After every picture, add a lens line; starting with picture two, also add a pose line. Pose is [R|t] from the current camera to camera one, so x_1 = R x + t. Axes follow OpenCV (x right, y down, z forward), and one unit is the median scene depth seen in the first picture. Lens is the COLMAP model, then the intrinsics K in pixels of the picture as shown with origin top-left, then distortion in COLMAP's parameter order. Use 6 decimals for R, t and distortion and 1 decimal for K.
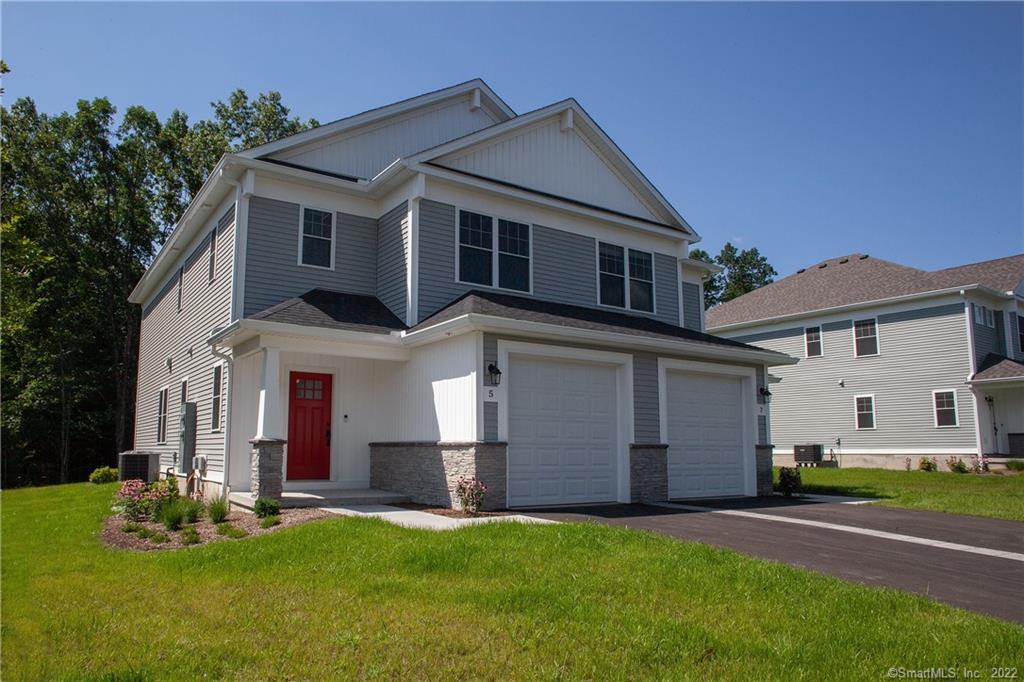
lens RADIAL K [[662.4, 0, 510.9], [0, 662.4, 369.2], [0, 0, 1]] dist [-0.081154, 0.061323]
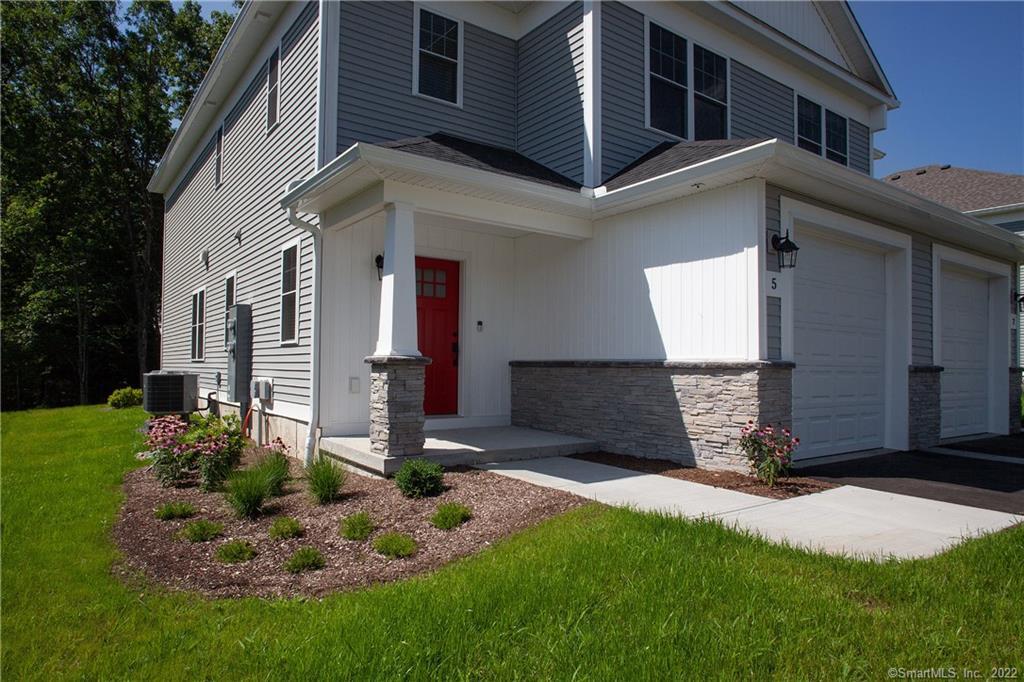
lens RADIAL K [[587.4, 0, 512.0], [0, 587.4, 341.0], [0, 0, 1]] dist [-0.064144, 0.041618]
pose [[0.999488, 0.008138, 0.030940, -0.236316], [-0.010563, 0.996815, 0.079047, 0.041191], [-0.030199, -0.079334, 0.996391, 0.386005]]
